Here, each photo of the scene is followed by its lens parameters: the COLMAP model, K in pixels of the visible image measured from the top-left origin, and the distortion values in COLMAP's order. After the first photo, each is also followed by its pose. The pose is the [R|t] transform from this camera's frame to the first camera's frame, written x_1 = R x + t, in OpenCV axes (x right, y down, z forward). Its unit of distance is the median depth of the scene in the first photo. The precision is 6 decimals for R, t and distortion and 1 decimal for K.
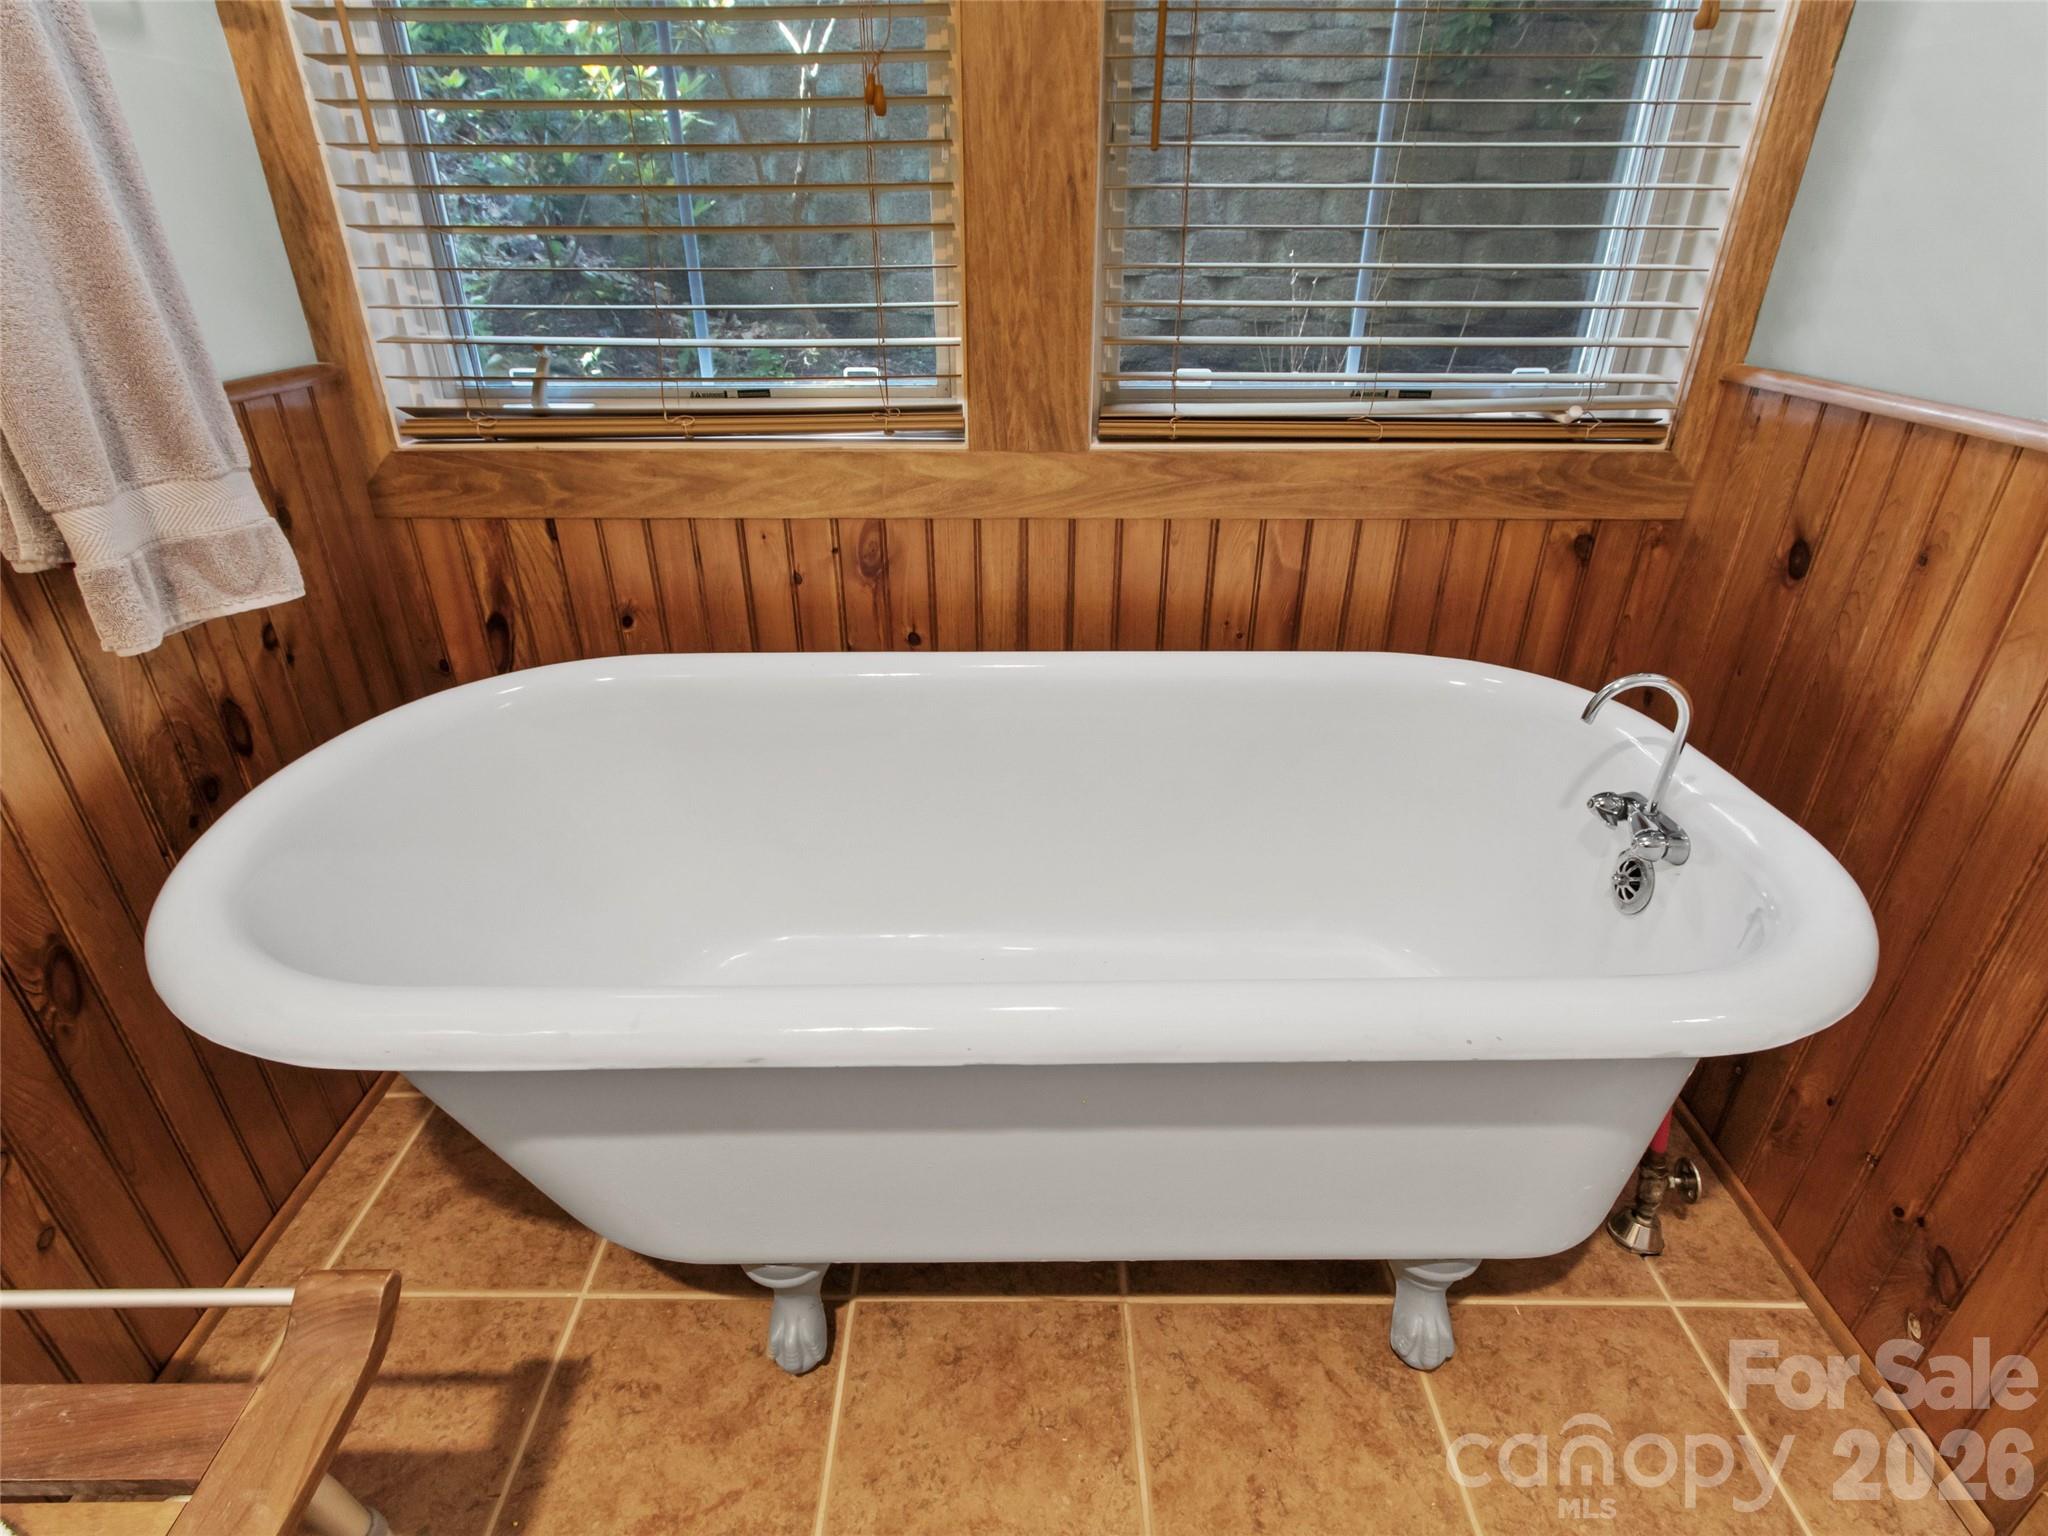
lens RADIAL K [[1056.5, 0, 998.3], [0, 1056.5, 788.4], [0, 0, 1]] dist [0.004622, -0.003232]
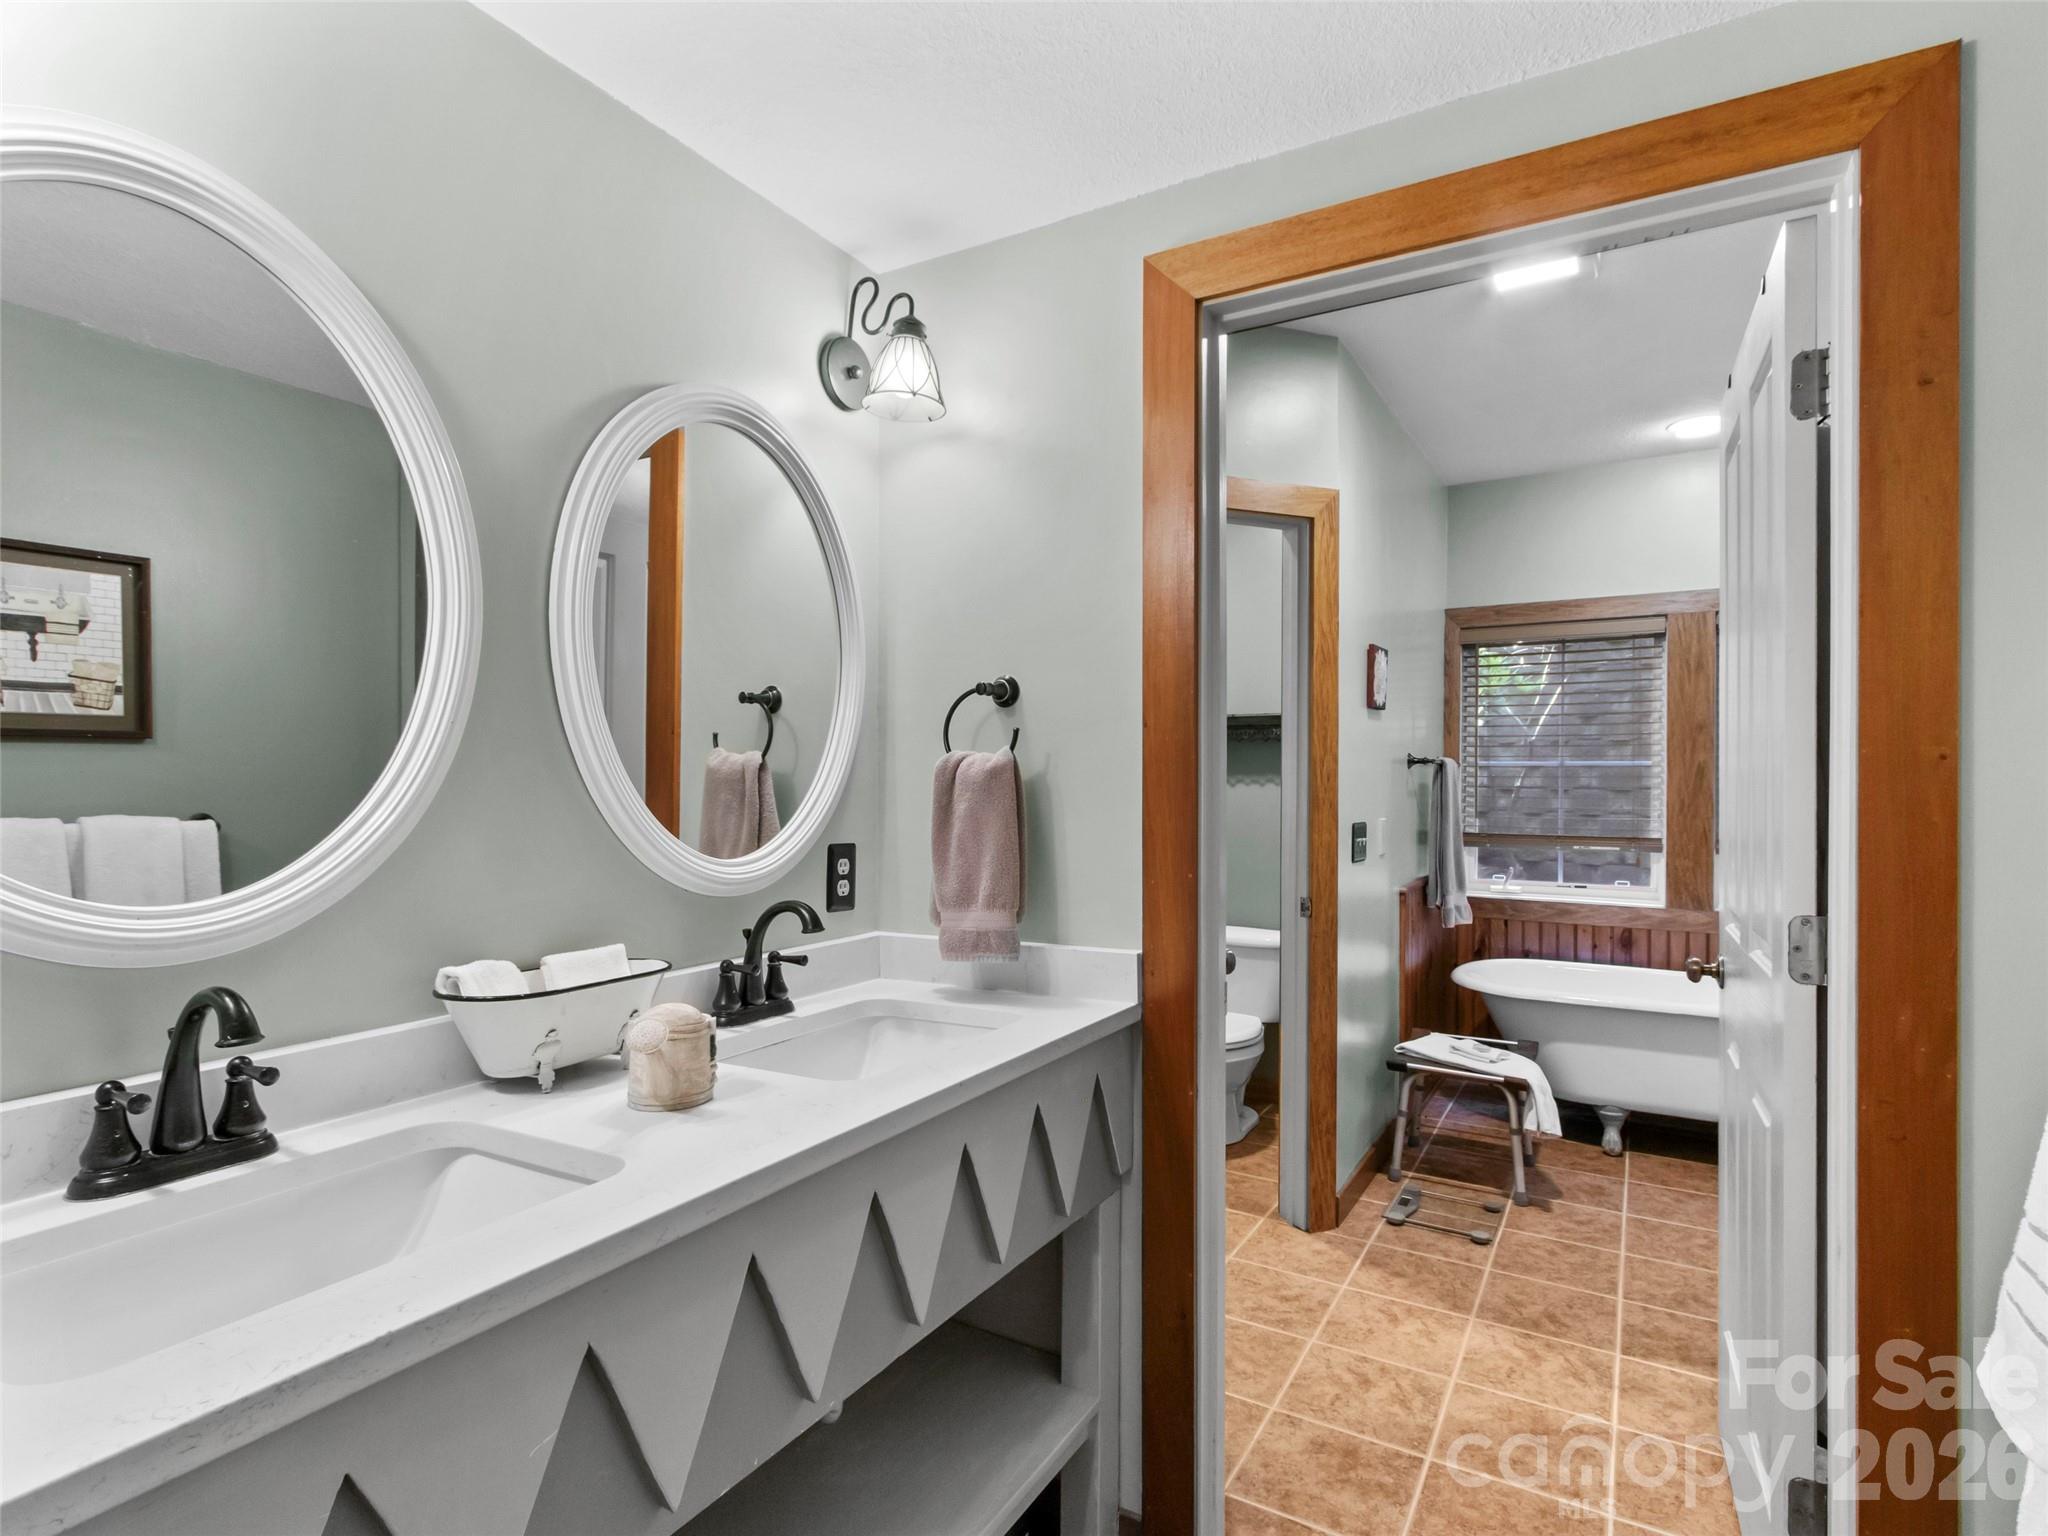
lens RADIAL K [[1056.5, 0, 1006.4], [0, 1056.5, 783.0], [0, 0, 1]] dist [0.004622, -0.003232]
pose [[0.860129, 0.011321, -0.509951, -0.113087], [-0.249517, 0.881309, -0.401292, 1.062300], [0.444881, 0.472404, 0.760864, -2.336991]]
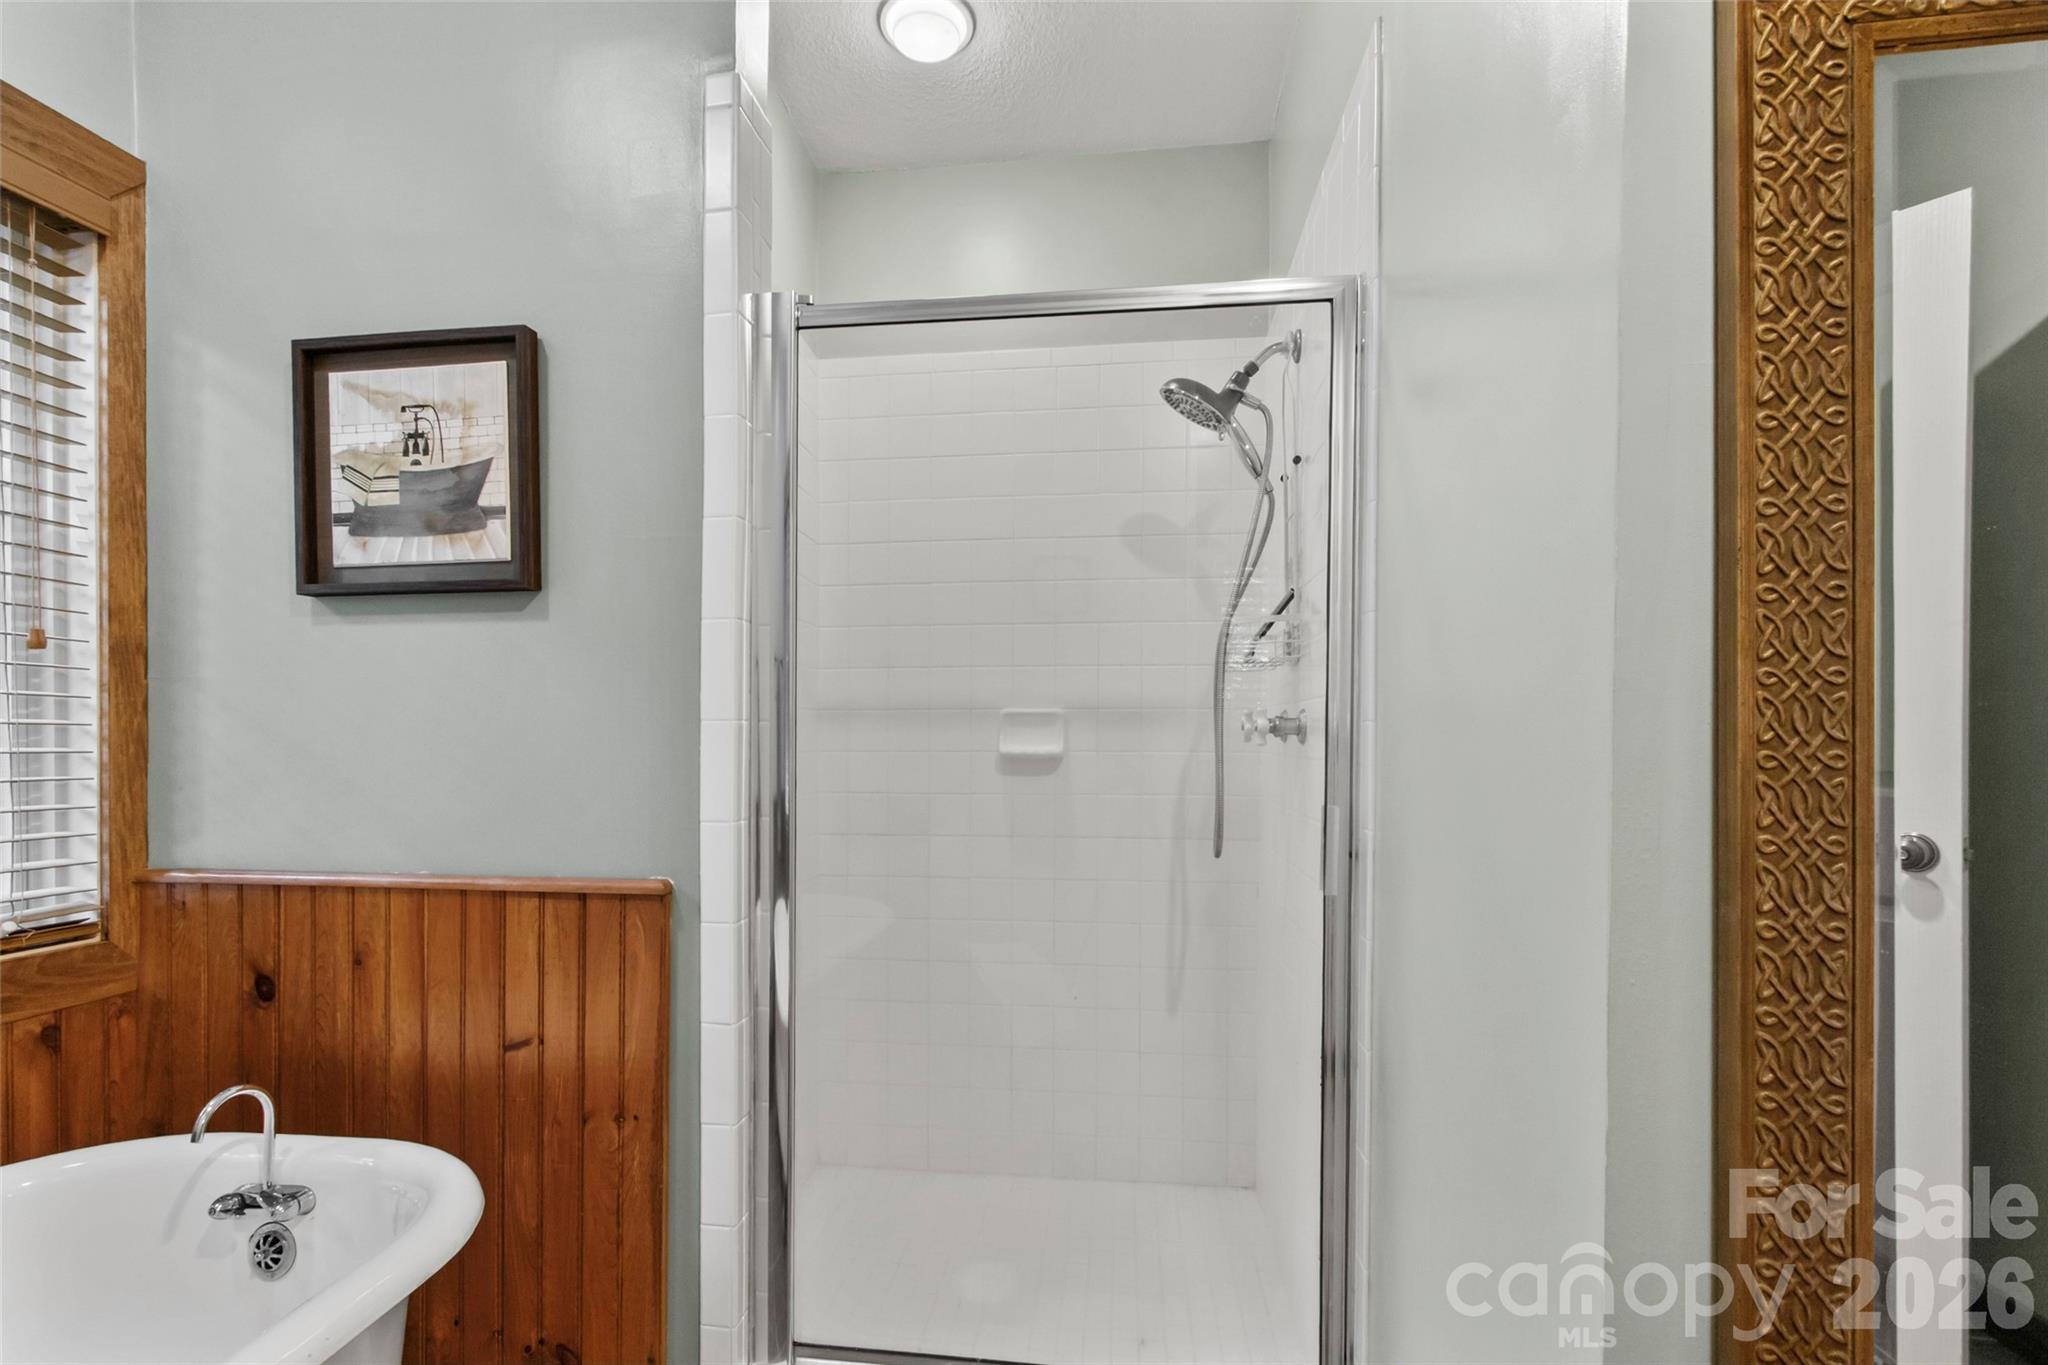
lens RADIAL K [[950.1, 0, 1005.0], [0, 950.1, 741.4], [0, 0, 1]] dist [0.004270, -0.001645]
pose [[0.119765, -0.001201, 0.992802, -0.323146], [0.466967, 0.882546, -0.055264, 0.018664], [-0.876127, 0.470224, 0.106259, -0.120341]]
